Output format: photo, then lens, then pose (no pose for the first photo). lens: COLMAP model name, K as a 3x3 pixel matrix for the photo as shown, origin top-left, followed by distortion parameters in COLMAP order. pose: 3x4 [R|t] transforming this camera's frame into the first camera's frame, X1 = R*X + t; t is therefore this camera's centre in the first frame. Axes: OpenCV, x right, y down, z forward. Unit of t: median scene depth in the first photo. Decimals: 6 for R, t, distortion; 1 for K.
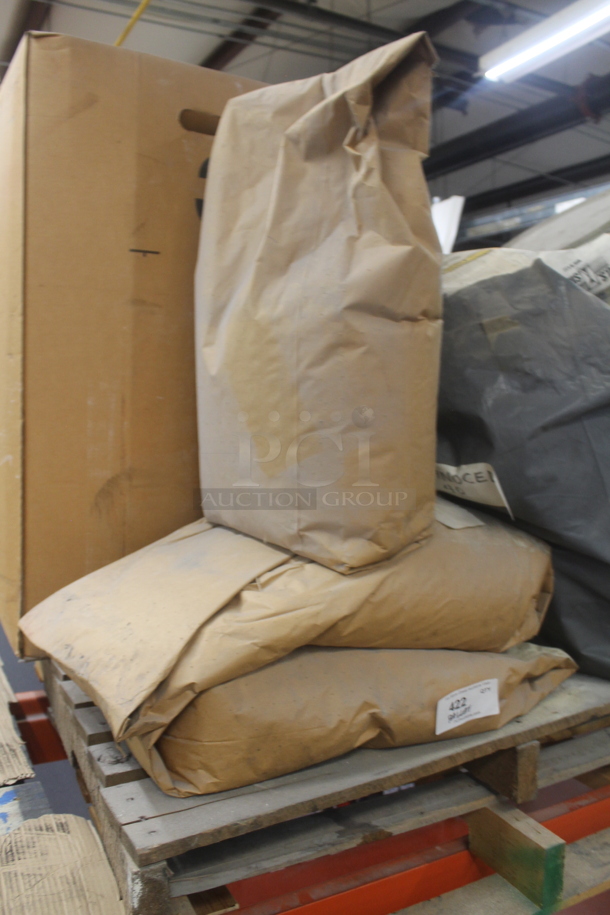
lens RADIAL K [[754.7, 0, 304.4], [0, 754.7, 456.7], [0, 0, 1]] dist [-0.102540, 0.007215]
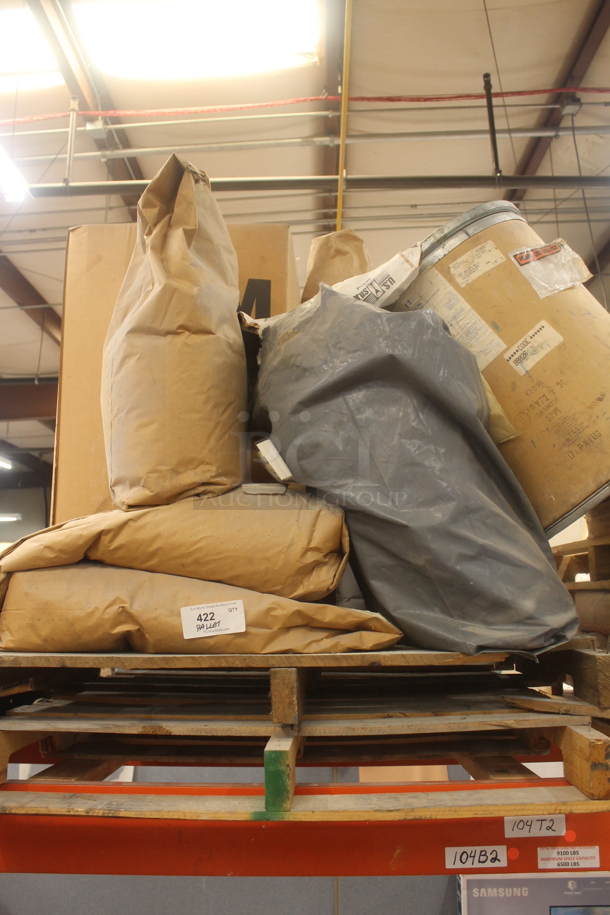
lens RADIAL K [[754.7, 0, 301.5], [0, 754.7, 456.4], [0, 0, 1]] dist [-0.102540, 0.007215]
pose [[0.864332, -0.115055, -0.489583, 0.988318], [-0.016904, 0.966283, -0.256925, 0.393620], [0.502637, 0.230345, 0.833245, -0.021965]]
